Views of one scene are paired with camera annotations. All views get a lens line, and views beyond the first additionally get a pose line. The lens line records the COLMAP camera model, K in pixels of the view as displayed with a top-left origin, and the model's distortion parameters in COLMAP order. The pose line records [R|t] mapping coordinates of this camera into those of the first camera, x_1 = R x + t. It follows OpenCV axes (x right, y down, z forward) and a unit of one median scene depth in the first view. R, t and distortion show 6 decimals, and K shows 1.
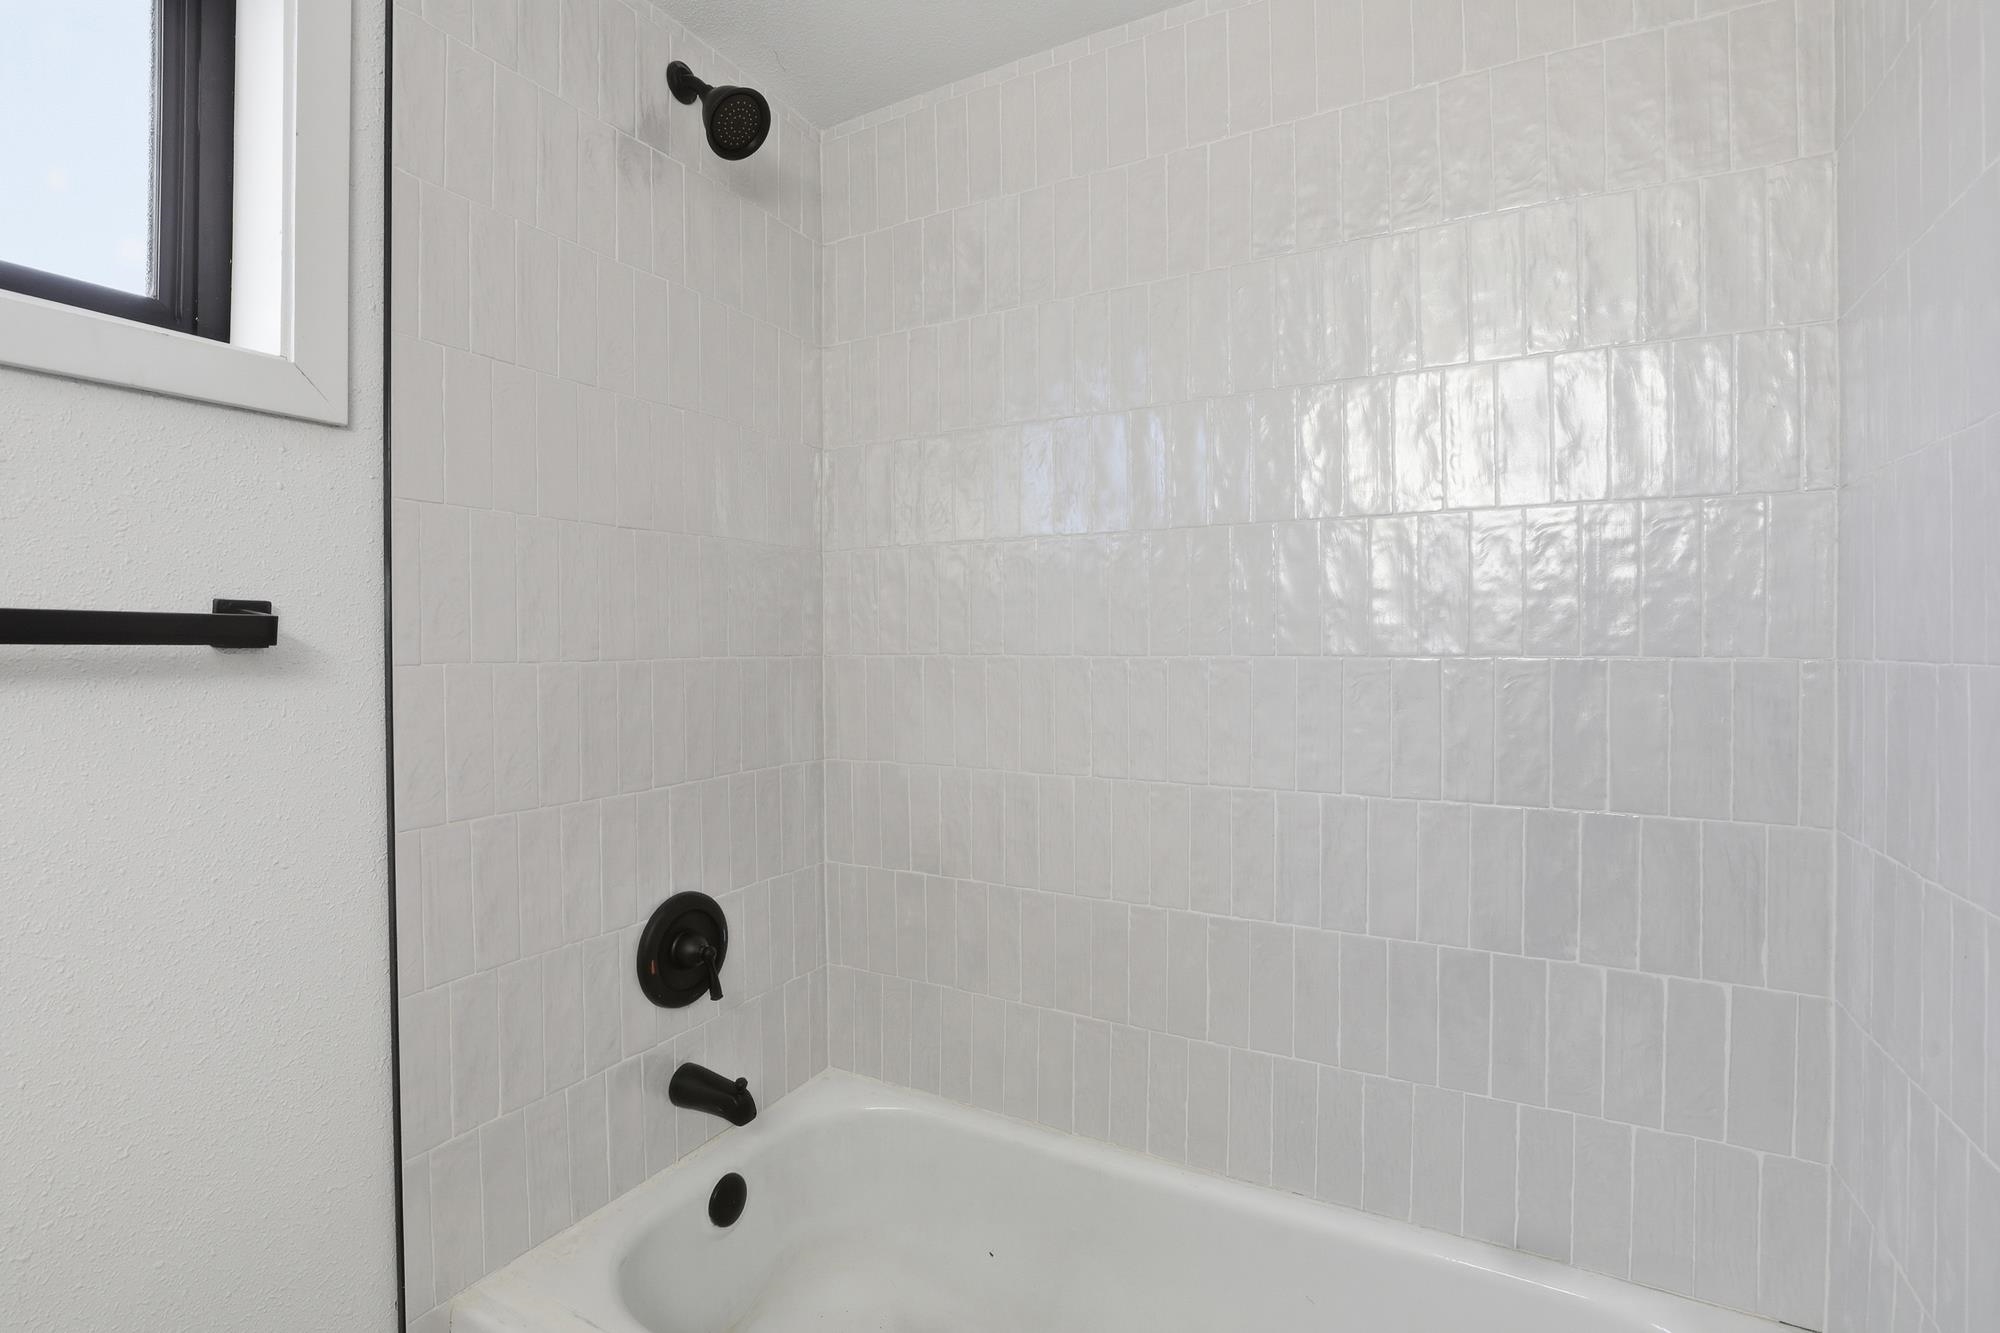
lens RADIAL K [[944.4, 0, 982.0], [0, 944.4, 659.7], [0, 0, 1]] dist [-0.031147, 0.006727]
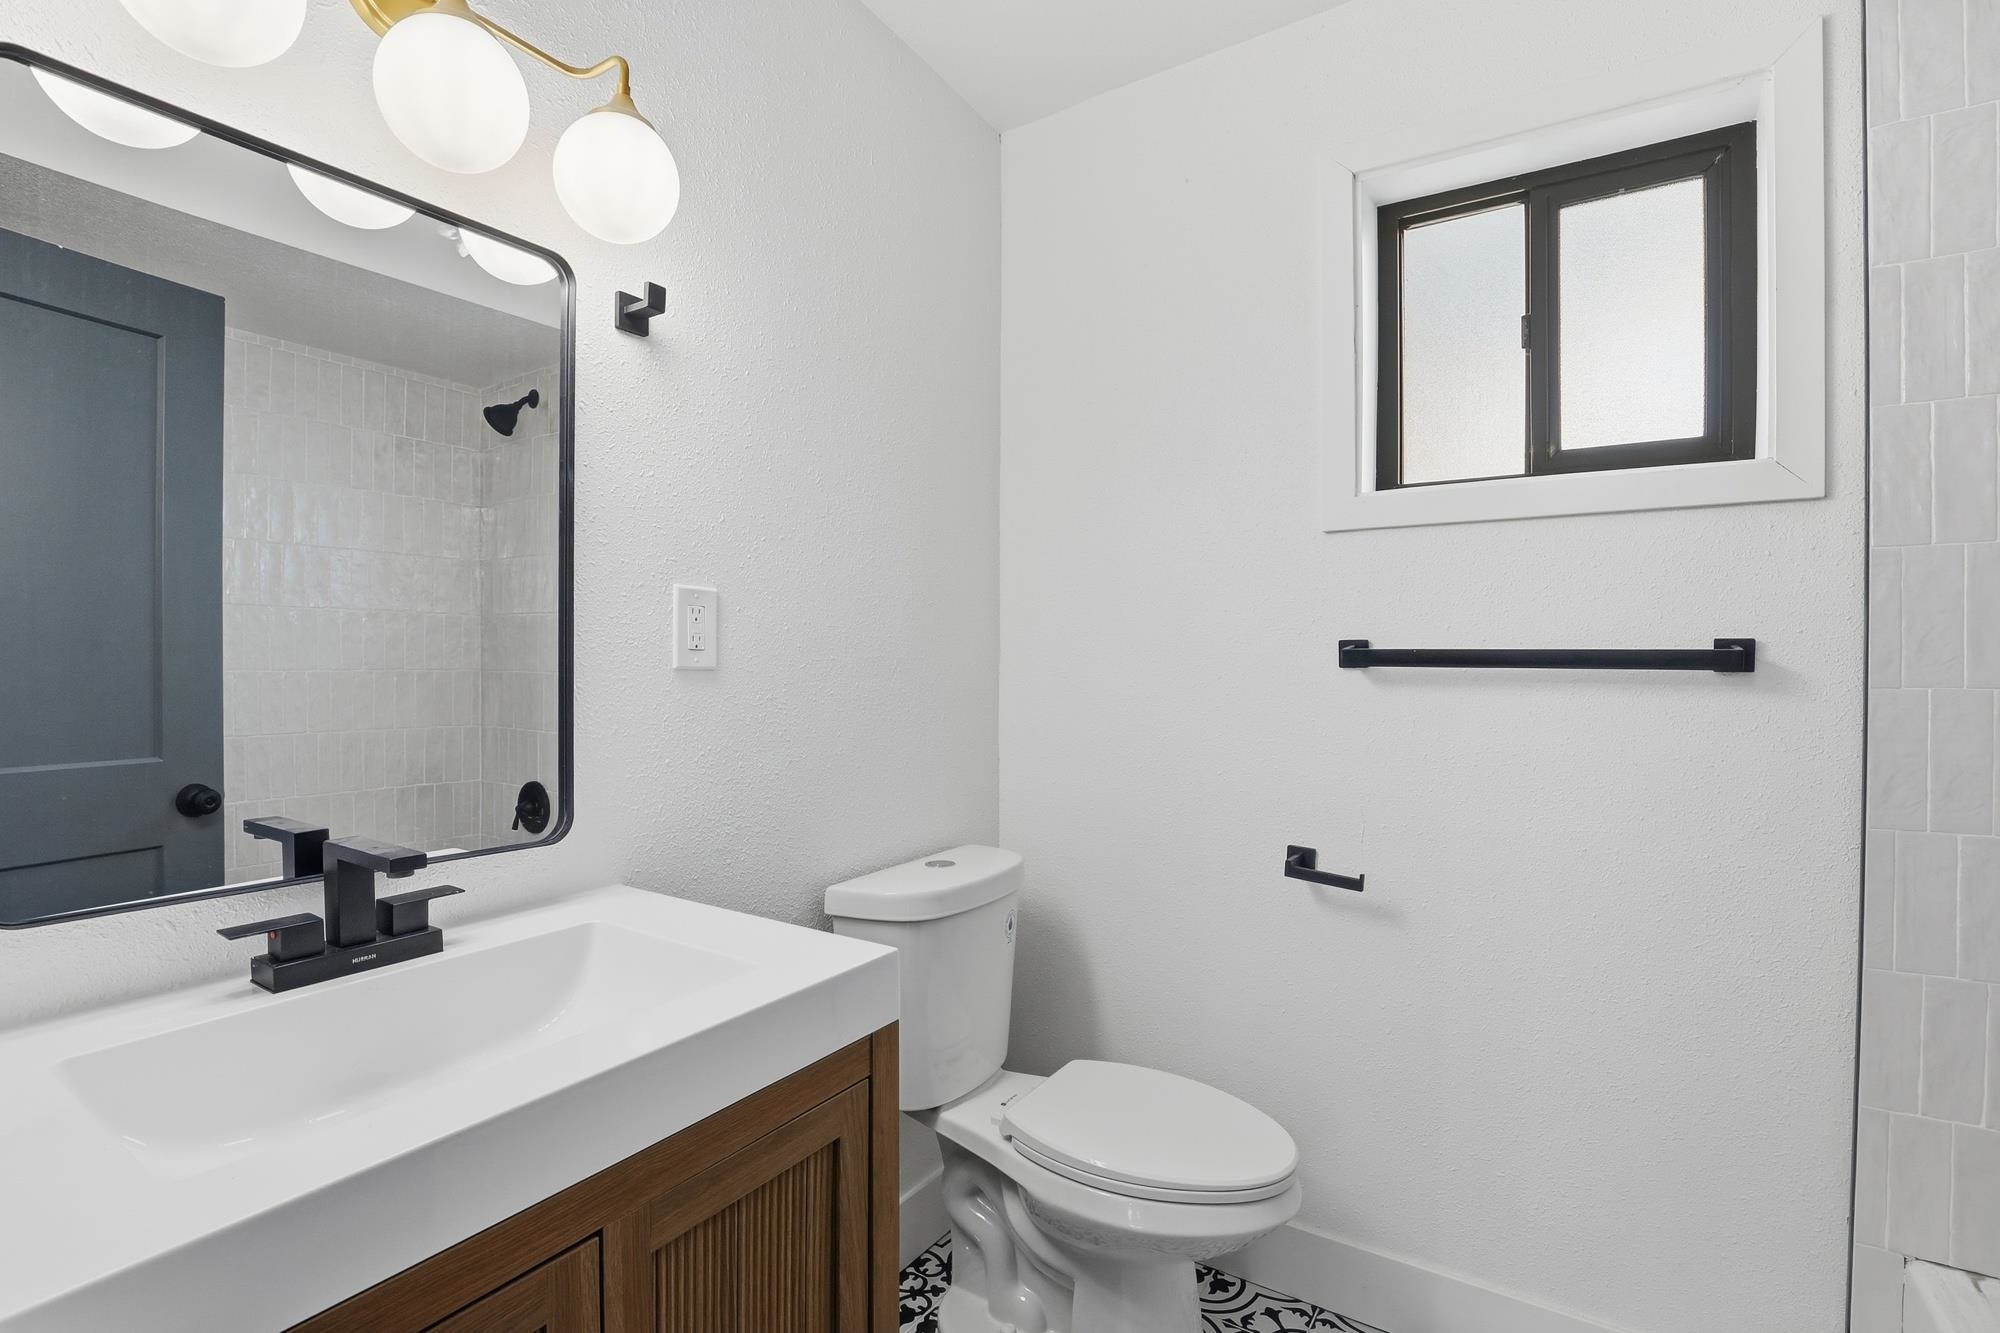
lens RADIAL K [[944.4, 0, 982.0], [0, 944.4, 659.7], [0, 0, 1]] dist [-0.031147, 0.006727]
pose [[-0.096701, 0.004065, -0.995305, 0.856138], [-0.024195, 0.999687, 0.006433, -0.015511], [0.995019, 0.024703, -0.096572, -0.010855]]
